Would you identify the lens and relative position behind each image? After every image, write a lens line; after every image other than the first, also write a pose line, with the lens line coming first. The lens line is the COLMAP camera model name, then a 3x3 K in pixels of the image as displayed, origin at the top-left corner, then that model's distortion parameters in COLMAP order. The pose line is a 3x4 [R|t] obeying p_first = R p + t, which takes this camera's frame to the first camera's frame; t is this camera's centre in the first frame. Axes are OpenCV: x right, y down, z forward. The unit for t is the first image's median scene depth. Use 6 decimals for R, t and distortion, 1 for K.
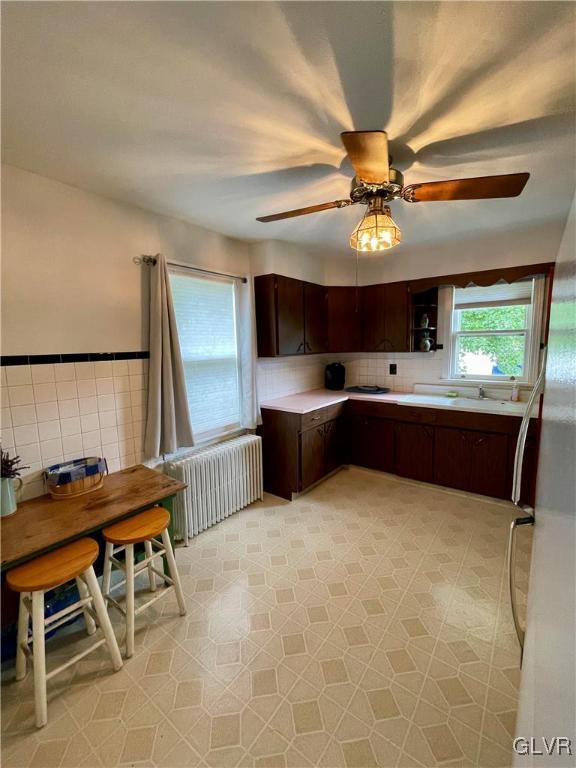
lens RADIAL K [[328.3, 0, 290.1], [0, 328.3, 380.6], [0, 0, 1]] dist [0.016159, 0.000145]
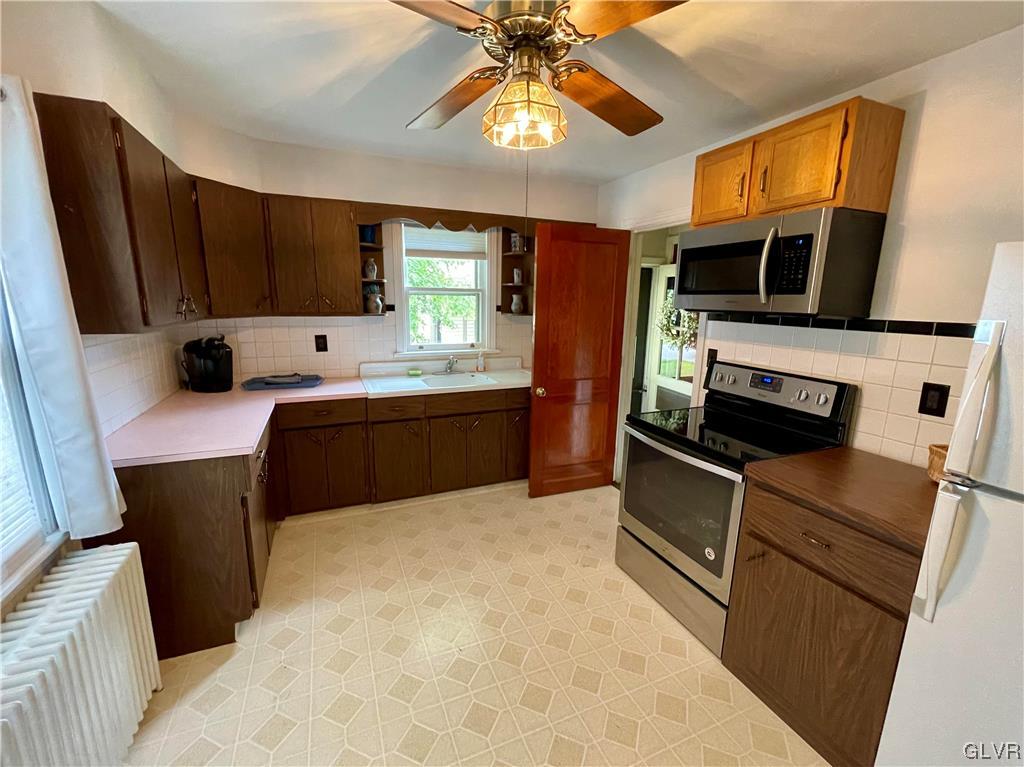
lens RADIAL K [[430.7, 0, 511.2], [0, 430.7, 386.2], [0, 0, 1]] dist [-0.001078, 0.000117]
pose [[0.508360, -0.150230, 0.847939, -0.242737], [0.074083, 0.988644, 0.130744, -0.040710], [-0.857952, -0.003647, 0.513716, 0.328592]]
